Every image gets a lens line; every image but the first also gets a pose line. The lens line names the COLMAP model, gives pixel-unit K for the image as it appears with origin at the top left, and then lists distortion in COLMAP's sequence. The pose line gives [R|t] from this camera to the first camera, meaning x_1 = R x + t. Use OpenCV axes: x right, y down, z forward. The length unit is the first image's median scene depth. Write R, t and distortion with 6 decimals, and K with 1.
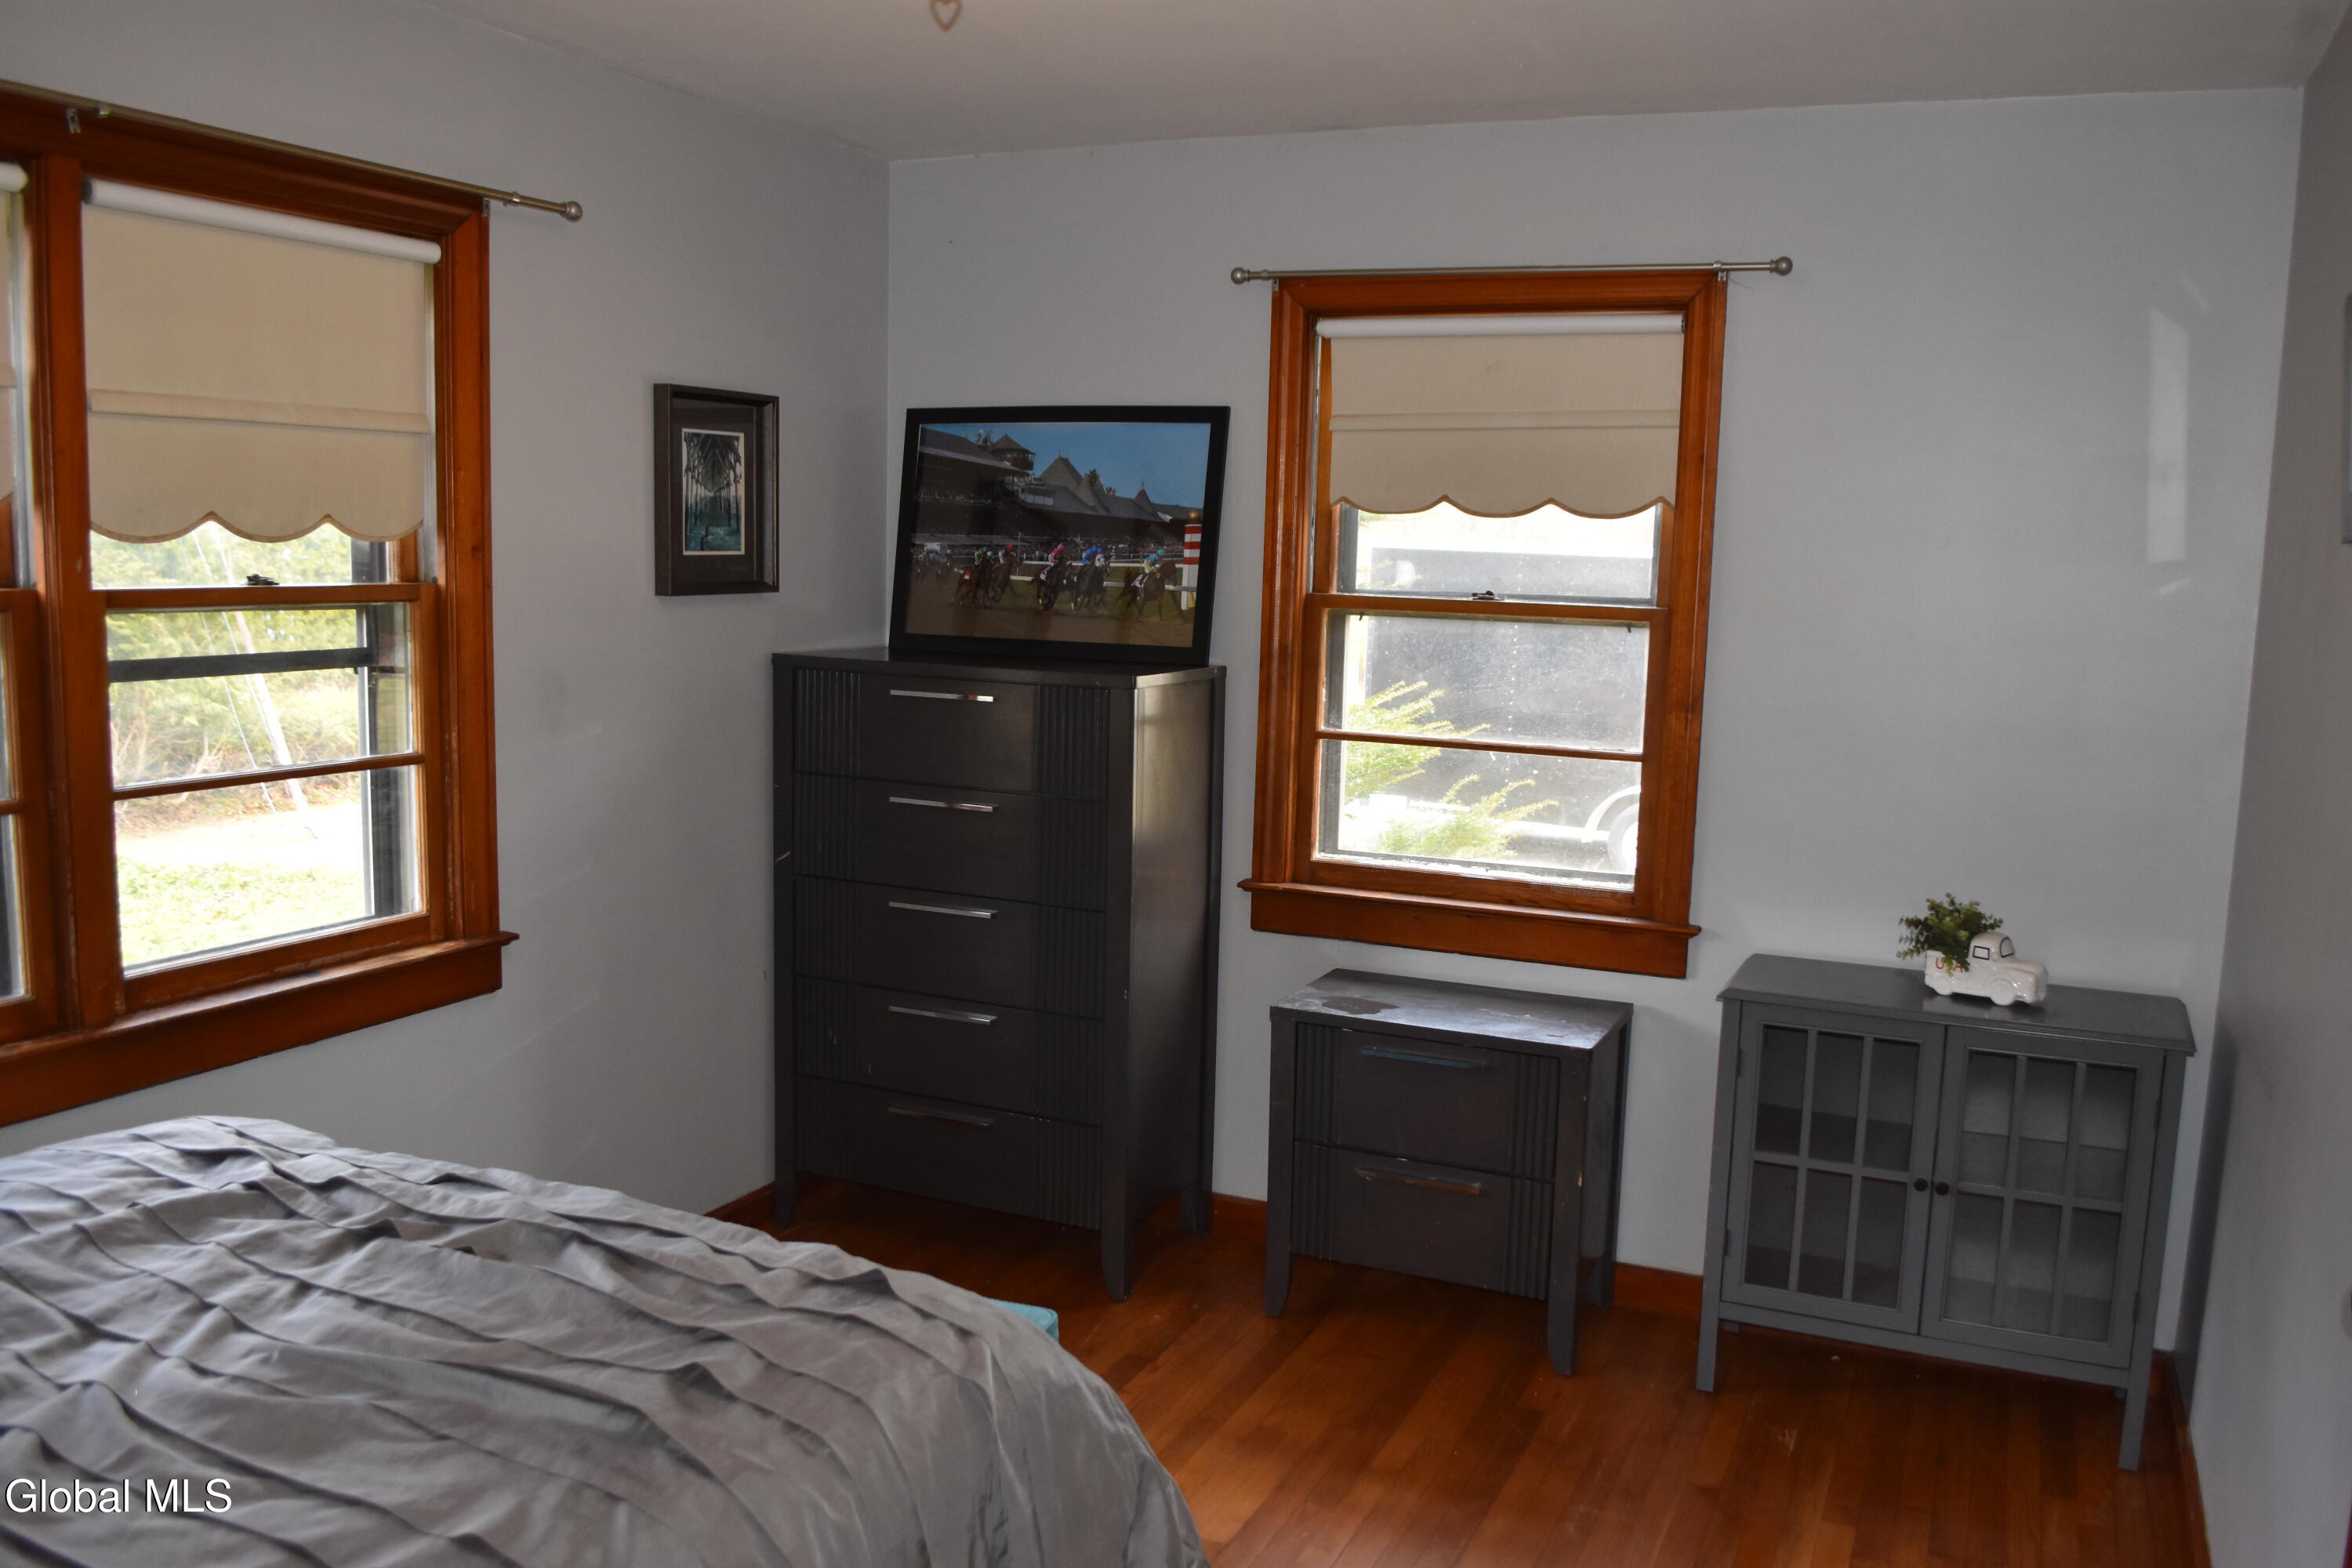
lens RADIAL K [[1911.4, 0, 1176.4], [0, 1911.4, 808.2], [0, 0, 1]] dist [-0.074191, 0.006527]
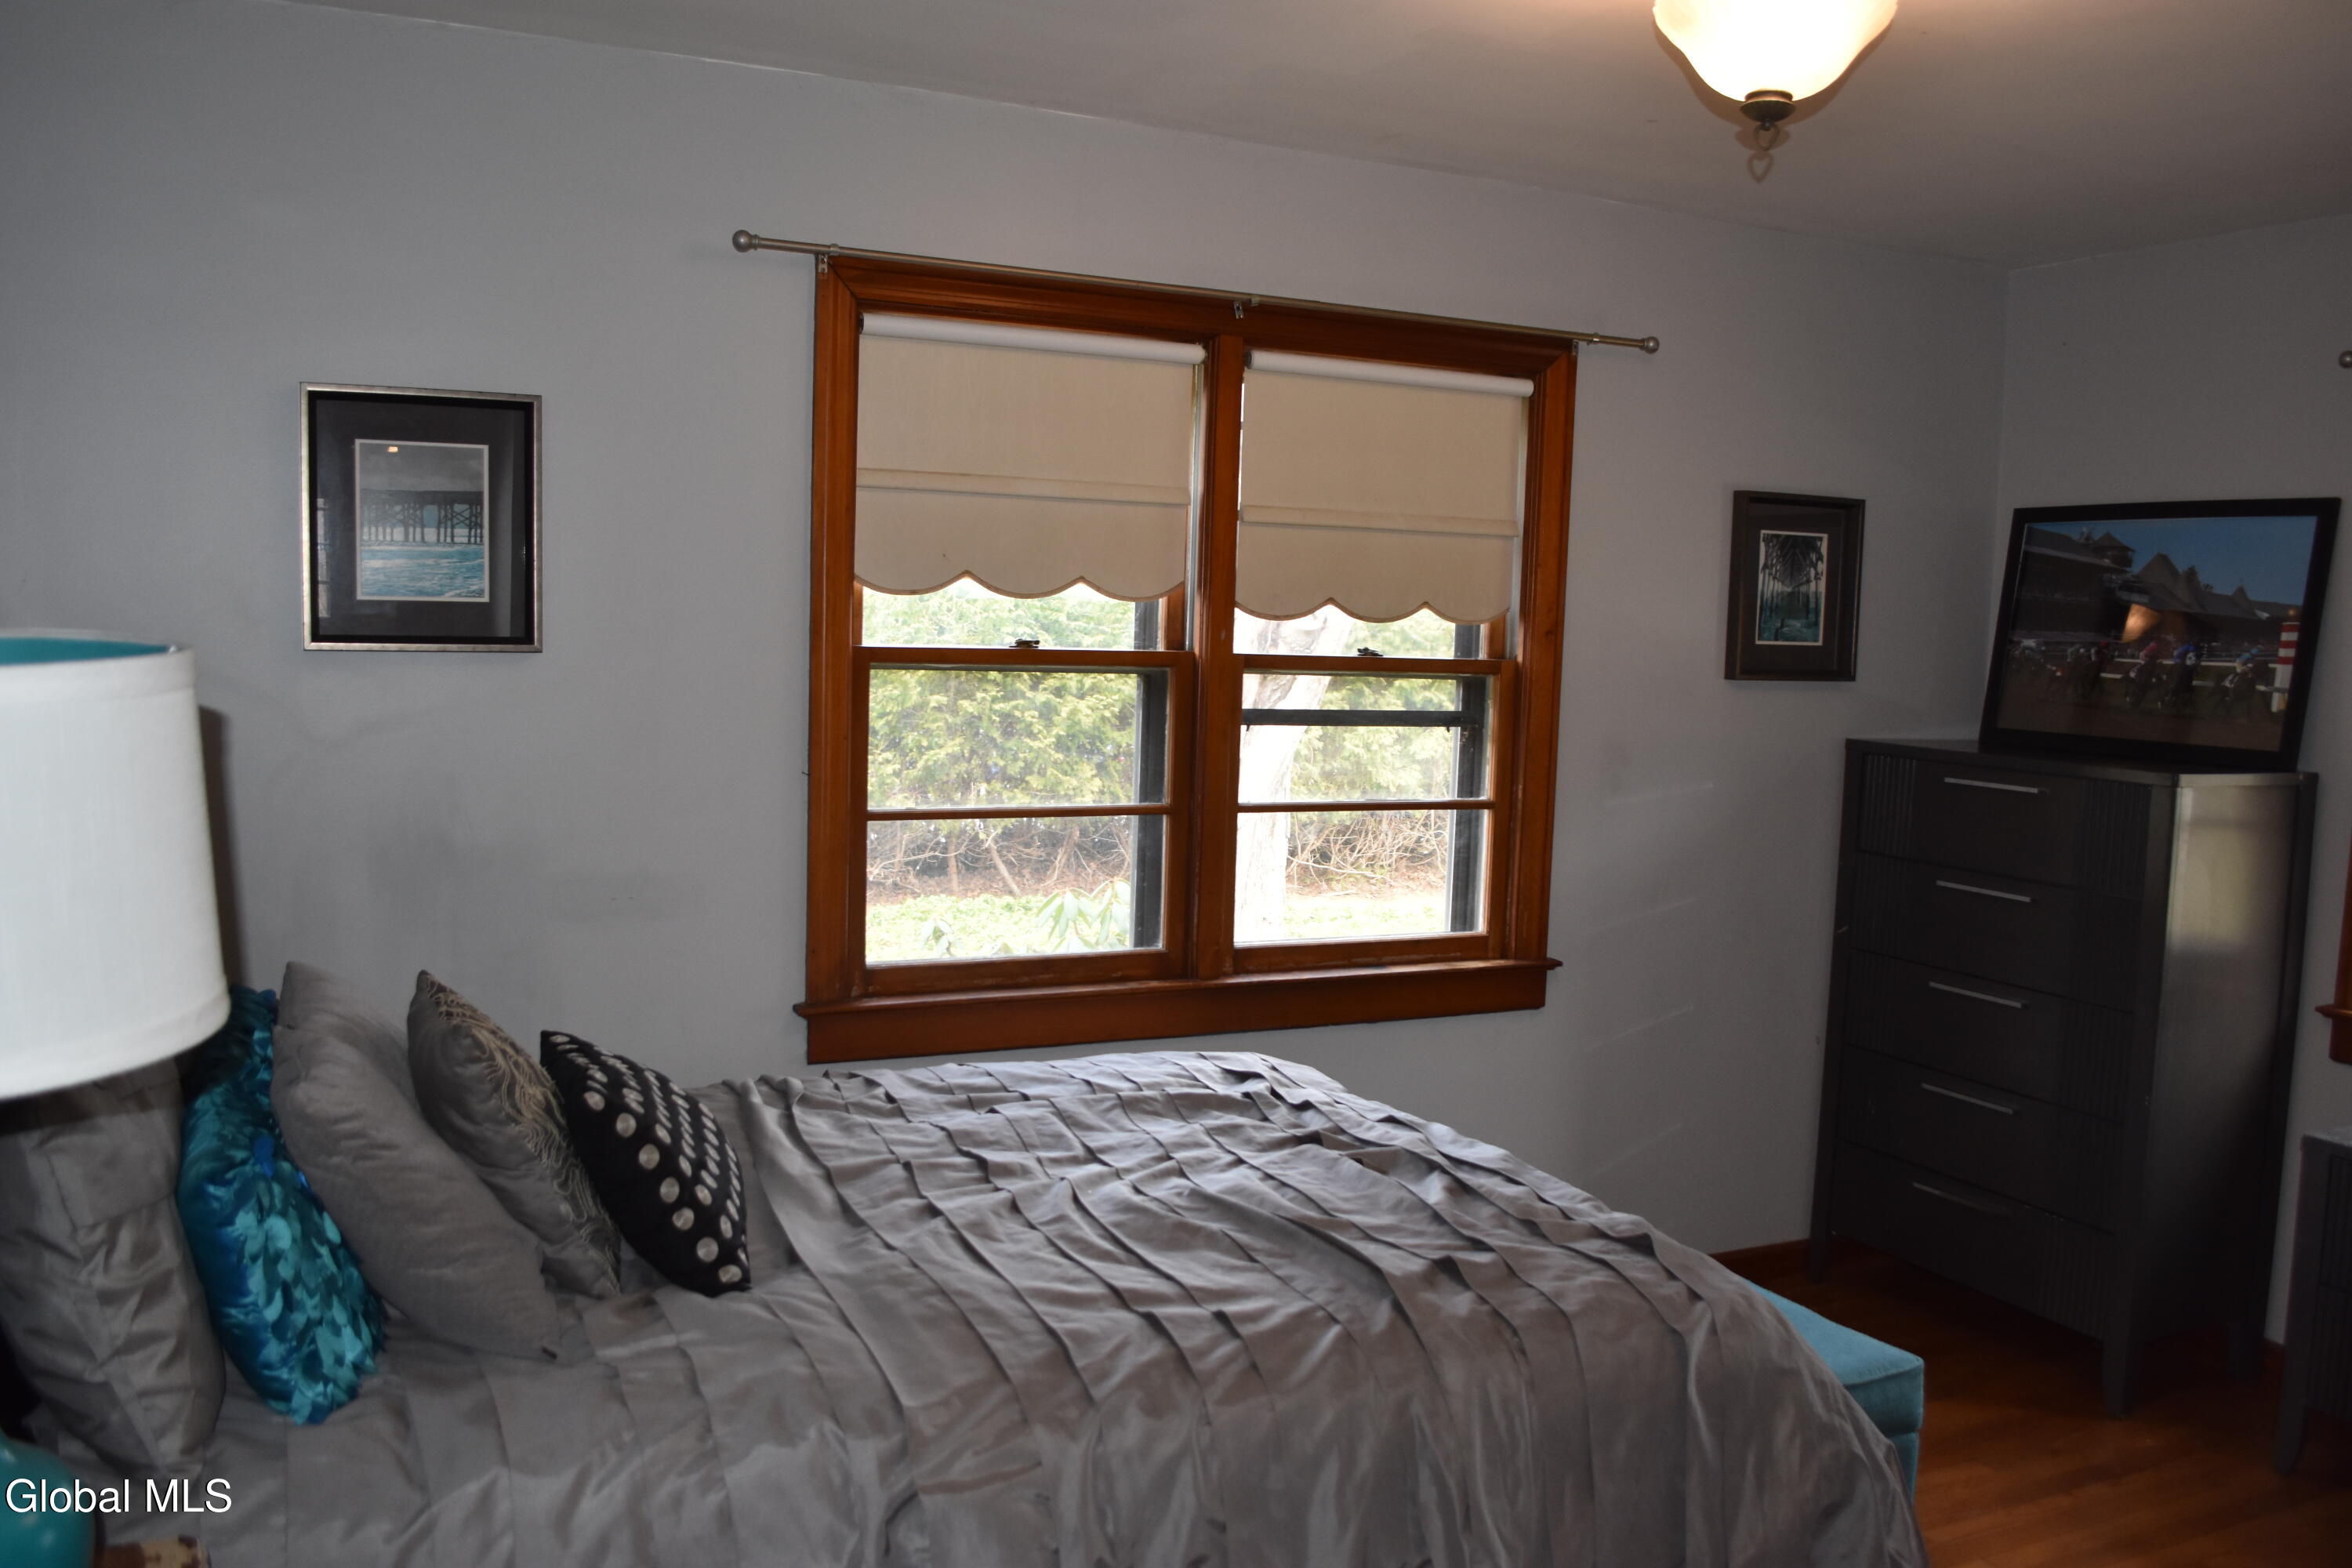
lens RADIAL K [[1911.4, 0, 1176.4], [0, 1911.4, 808.2], [0, 0, 1]] dist [-0.074191, 0.006527]
pose [[0.771829, 0.062600, -0.632741, 0.220097], [-0.099650, 0.994753, -0.023139, 0.024749], [0.627973, 0.080912, 0.774017, -0.068844]]
